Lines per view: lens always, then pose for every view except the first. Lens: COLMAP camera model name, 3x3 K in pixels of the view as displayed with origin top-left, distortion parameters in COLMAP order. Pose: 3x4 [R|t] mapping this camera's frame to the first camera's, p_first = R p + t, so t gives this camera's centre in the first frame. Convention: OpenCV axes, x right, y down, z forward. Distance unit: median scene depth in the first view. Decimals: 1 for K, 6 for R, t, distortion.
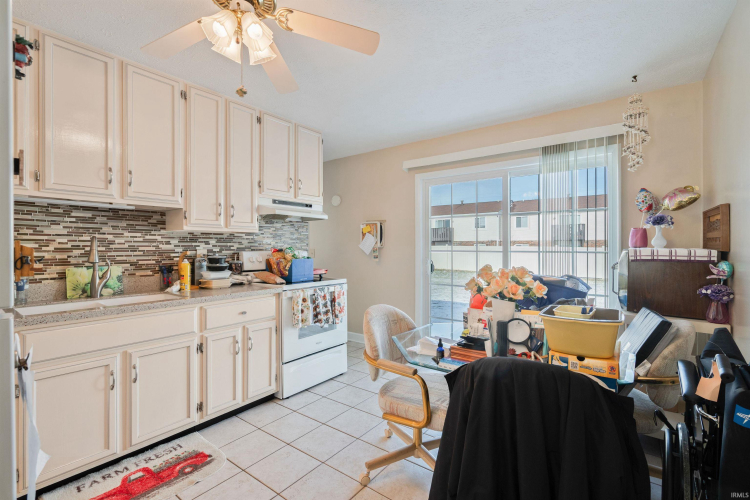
lens RADIAL K [[343.1, 0, 374.3], [0, 343.1, 247.0], [0, 0, 1]] dist [-0.000781, -0.000005]
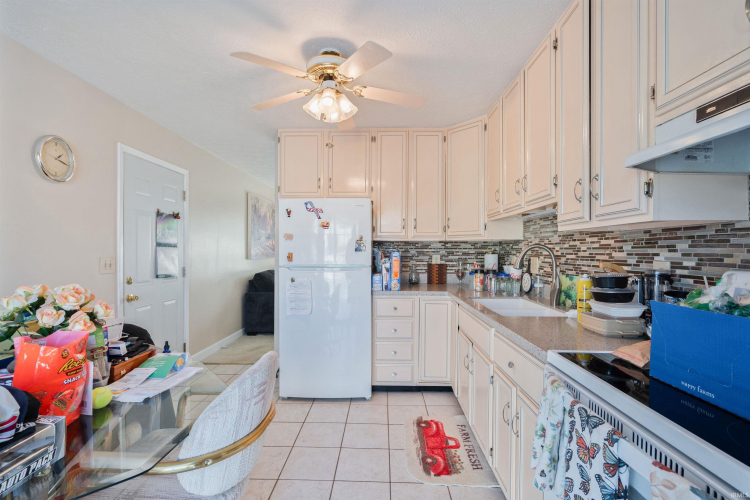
lens RADIAL K [[343.1, 0, 374.7], [0, 343.1, 250.7], [0, 0, 1]] dist [-0.000781, -0.000005]
pose [[-0.815934, -0.006101, -0.578113, 0.168665], [-0.007047, 0.999975, -0.000606, -0.006226], [0.578102, 0.003579, -0.815957, 1.336563]]
